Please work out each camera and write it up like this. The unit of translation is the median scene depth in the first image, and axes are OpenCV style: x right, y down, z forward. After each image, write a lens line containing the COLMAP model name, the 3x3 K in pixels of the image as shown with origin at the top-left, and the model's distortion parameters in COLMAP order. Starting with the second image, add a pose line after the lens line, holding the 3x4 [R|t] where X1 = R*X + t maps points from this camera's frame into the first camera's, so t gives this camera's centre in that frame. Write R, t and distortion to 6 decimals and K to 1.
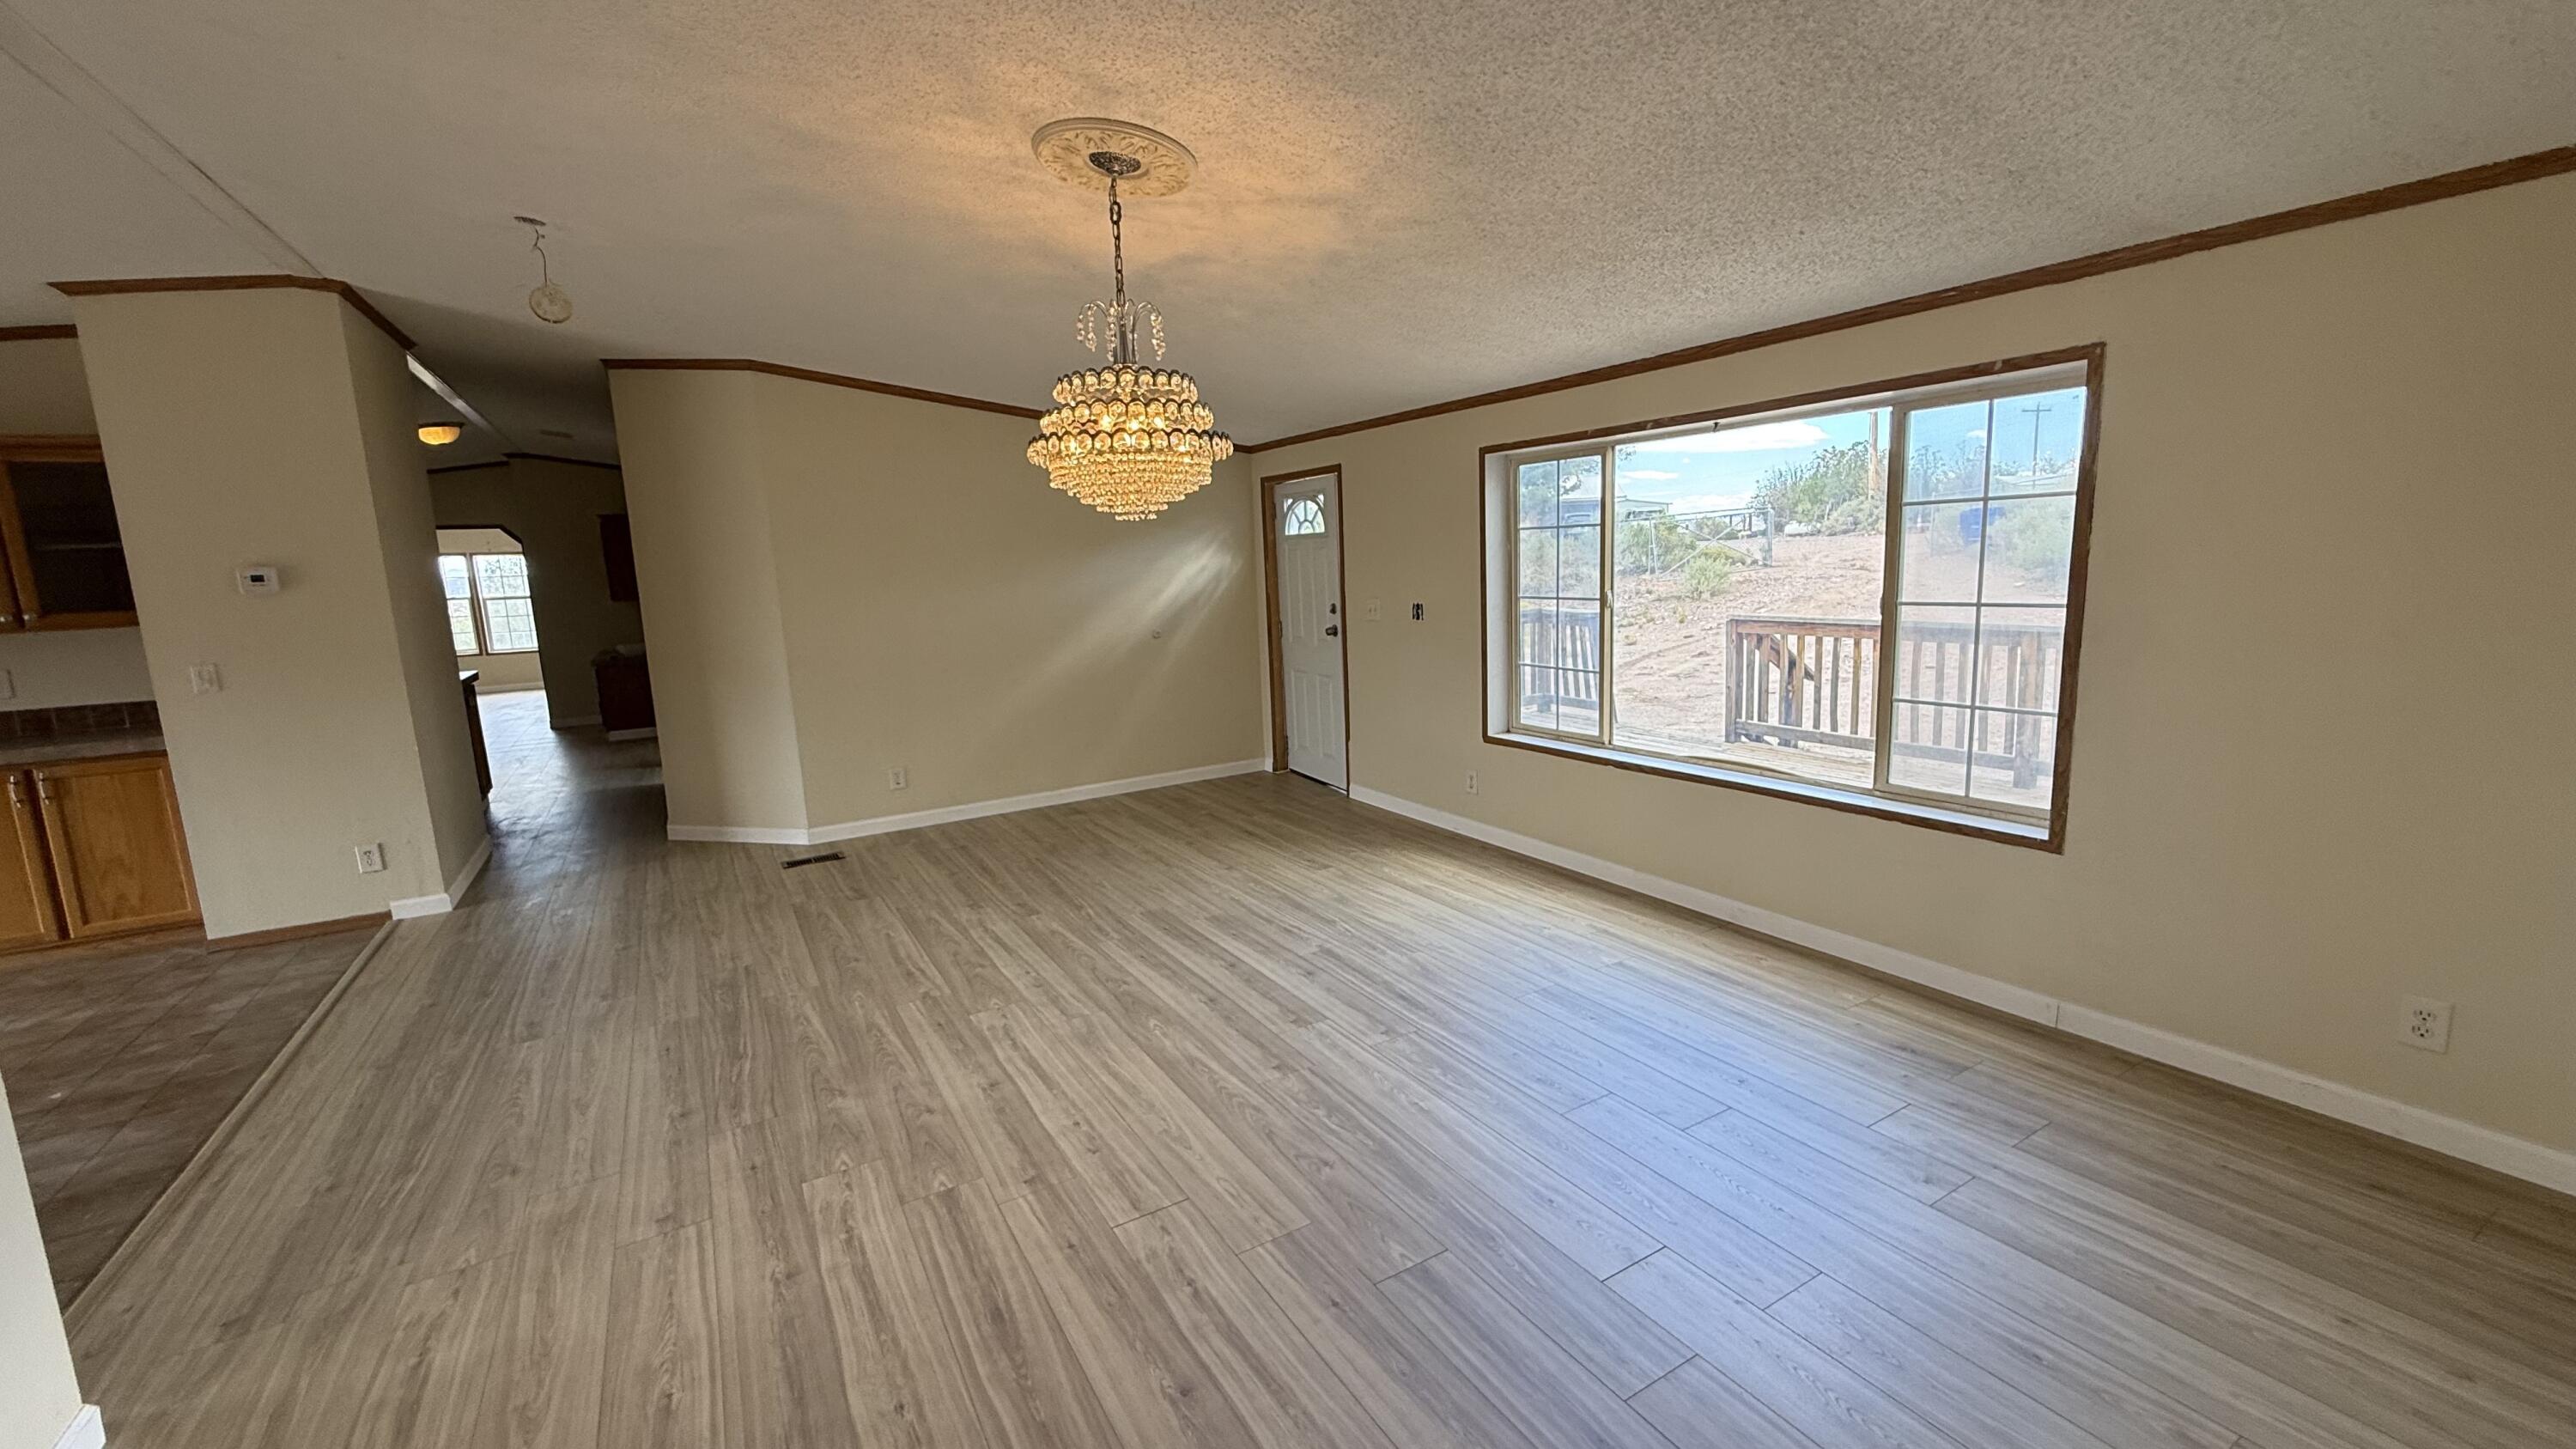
lens RADIAL K [[1028.7, 0, 1287.5], [0, 1028.7, 719.4], [0, 0, 1]] dist [0.001876, -0.000050]
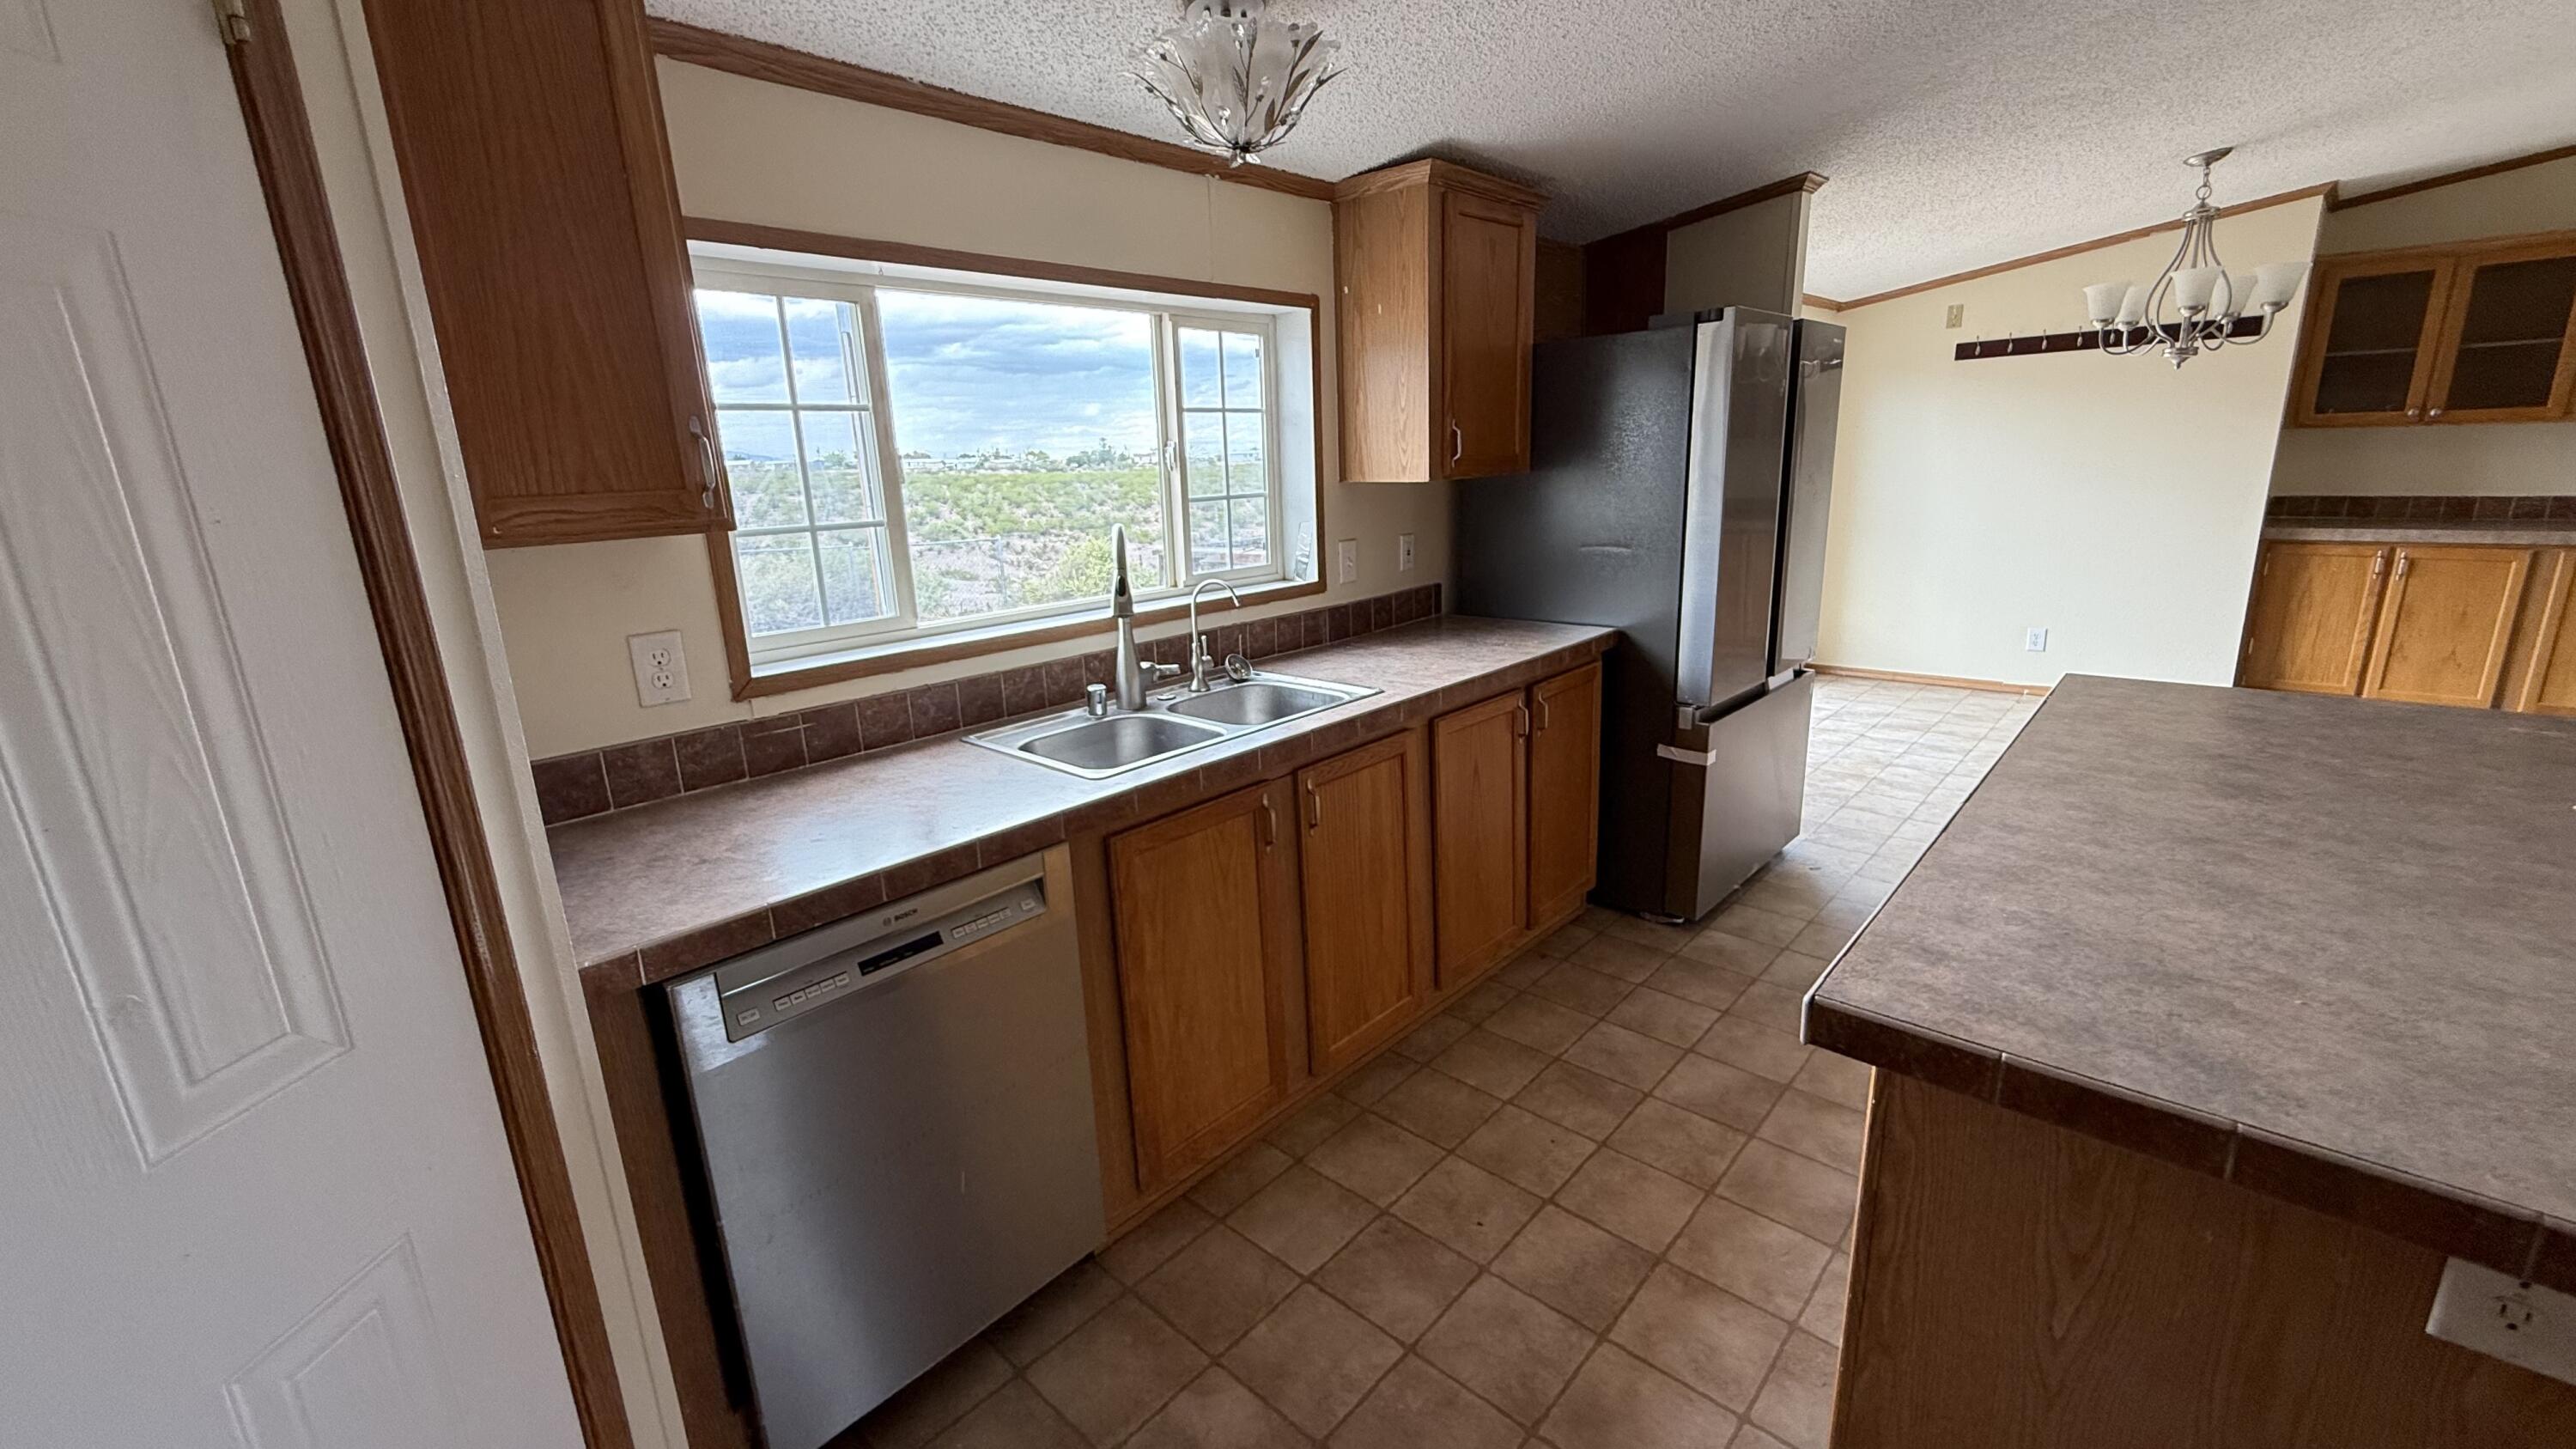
lens RADIAL K [[1028.7, 0, 1285.3], [0, 1028.7, 713.3], [0, 0, 1]] dist [0.001876, -0.000050]
pose [[0.279649, 0.261490, -0.923807, -0.681322], [-0.125682, 0.963887, 0.234790, 0.144951], [0.951841, 0.050447, 0.302414, -0.663796]]
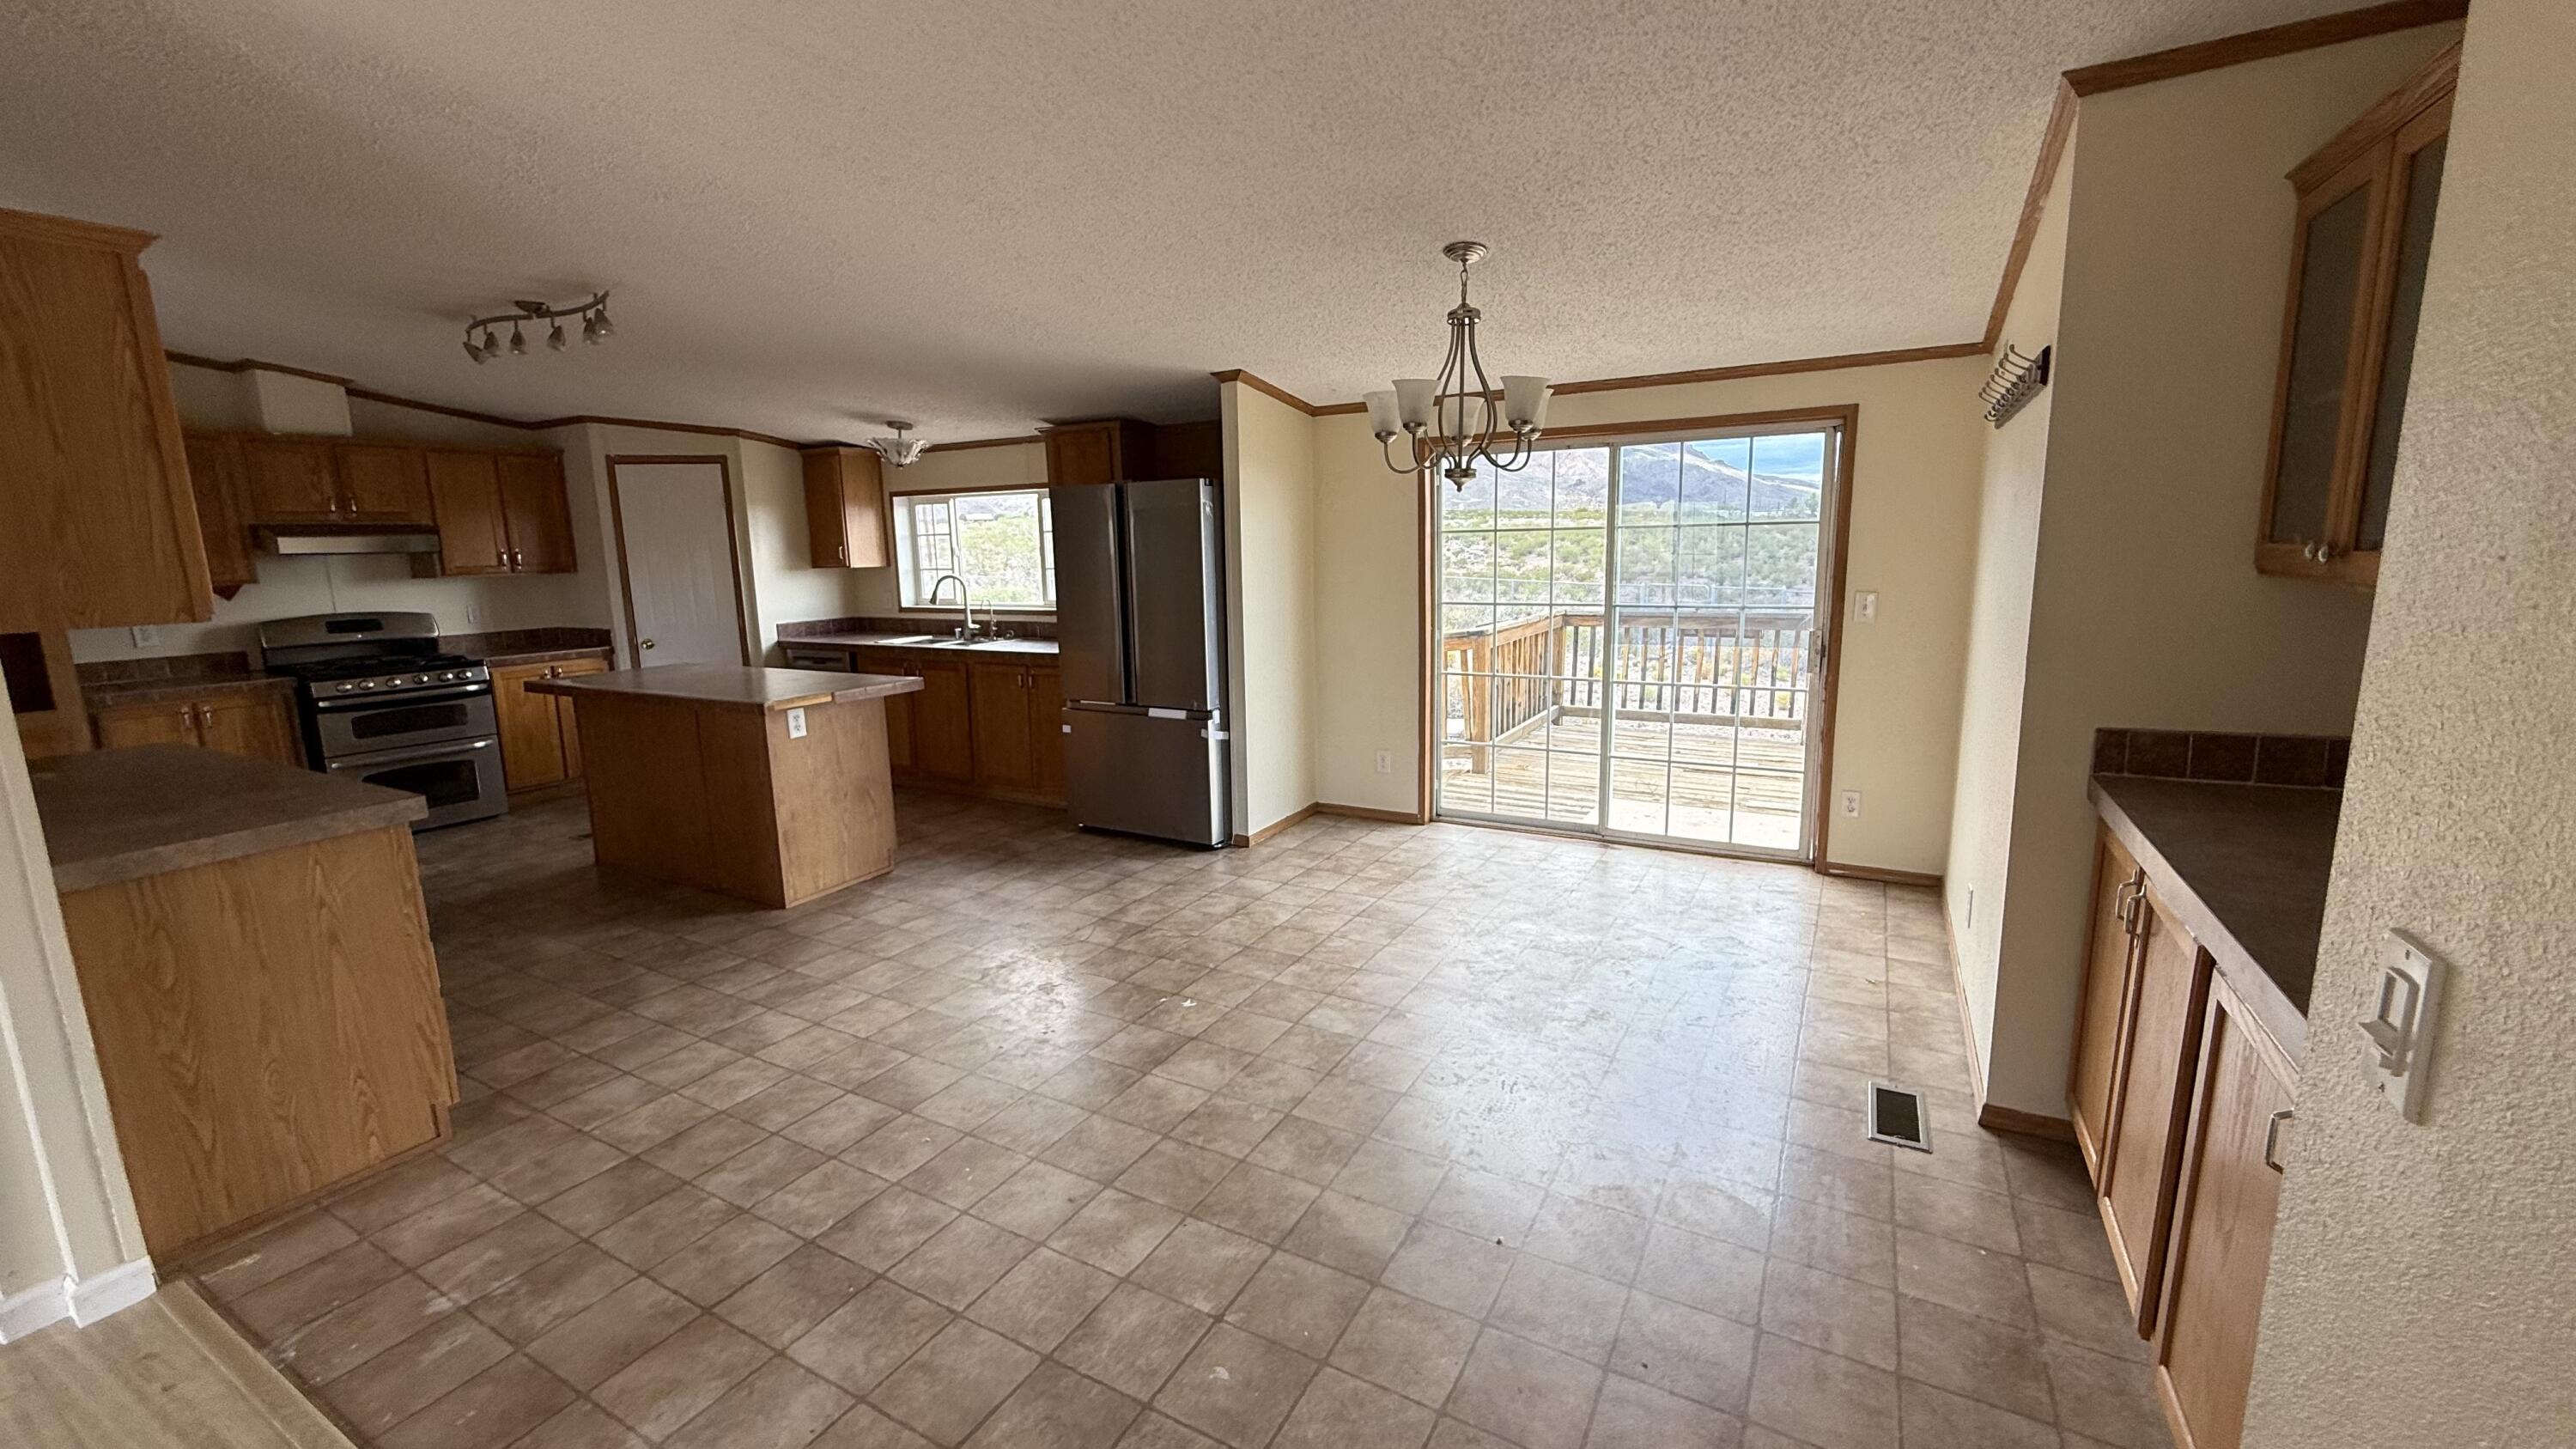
lens RADIAL K [[1028.7, 0, 1284.1], [0, 1028.7, 720.7], [0, 0, 1]] dist [0.001876, -0.000050]
pose [[-0.867935, 0.144489, -0.475196, -0.893019], [-0.022271, 0.944466, 0.327854, -0.147319], [0.496177, 0.295139, -0.816517, 1.117108]]
